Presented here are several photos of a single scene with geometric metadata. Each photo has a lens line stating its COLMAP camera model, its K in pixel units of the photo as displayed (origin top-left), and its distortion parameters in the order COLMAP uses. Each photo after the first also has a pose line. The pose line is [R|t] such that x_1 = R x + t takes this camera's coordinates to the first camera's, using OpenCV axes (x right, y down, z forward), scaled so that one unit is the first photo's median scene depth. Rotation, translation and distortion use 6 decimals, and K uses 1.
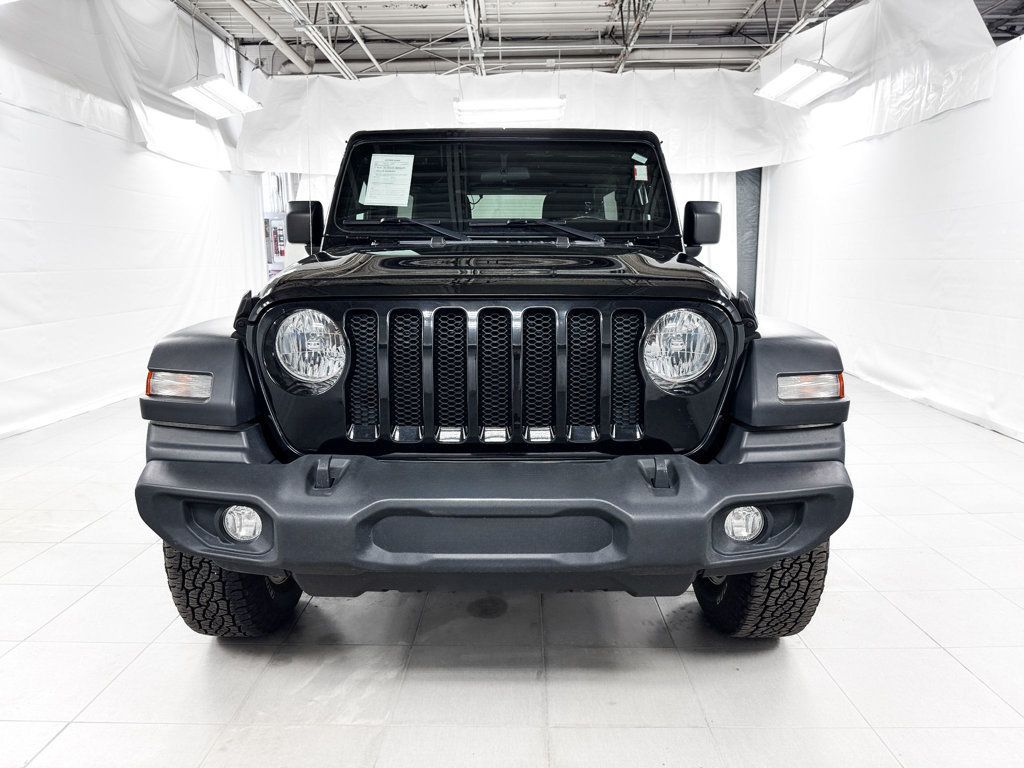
lens RADIAL K [[731.2, 0, 512.0], [0, 731.2, 384.0], [0, 0, 1]] dist [0.070856, -0.003987]
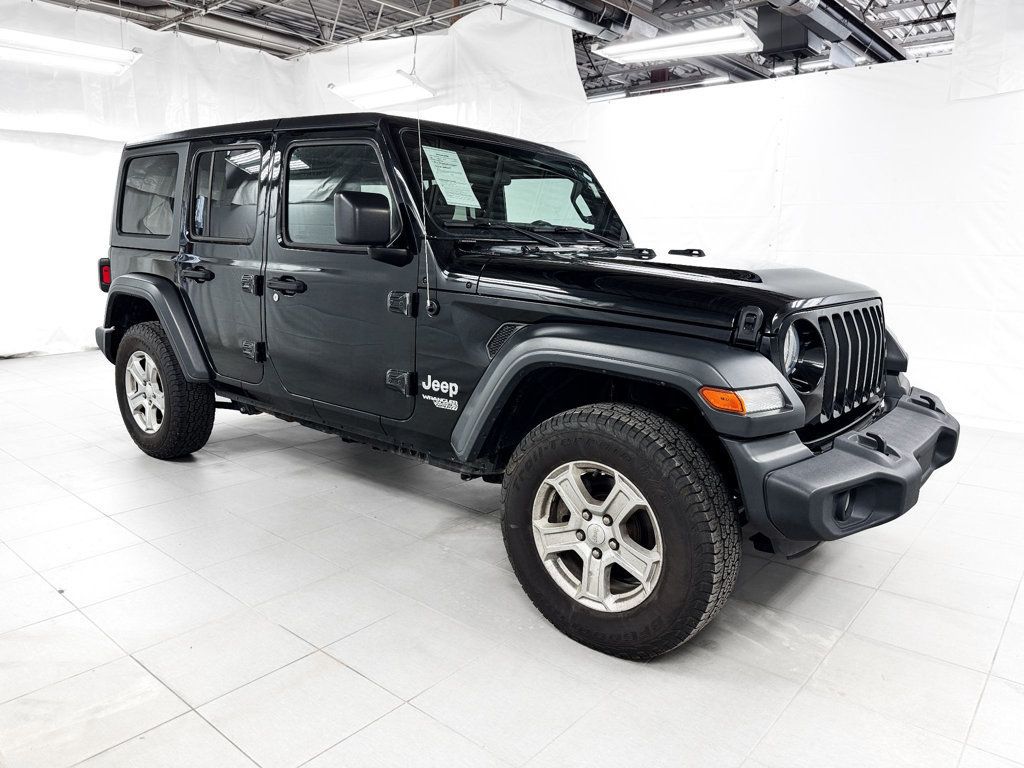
lens RADIAL K [[757.4, 0, 479.5], [0, 757.4, 403.2], [0, 0, 1]] dist [0.008109, 0.001720]
pose [[0.628261, -0.159622, 0.761452, -0.557074], [0.120548, 0.986879, 0.107416, -0.058308], [-0.768607, 0.024306, 0.639259, 0.227719]]
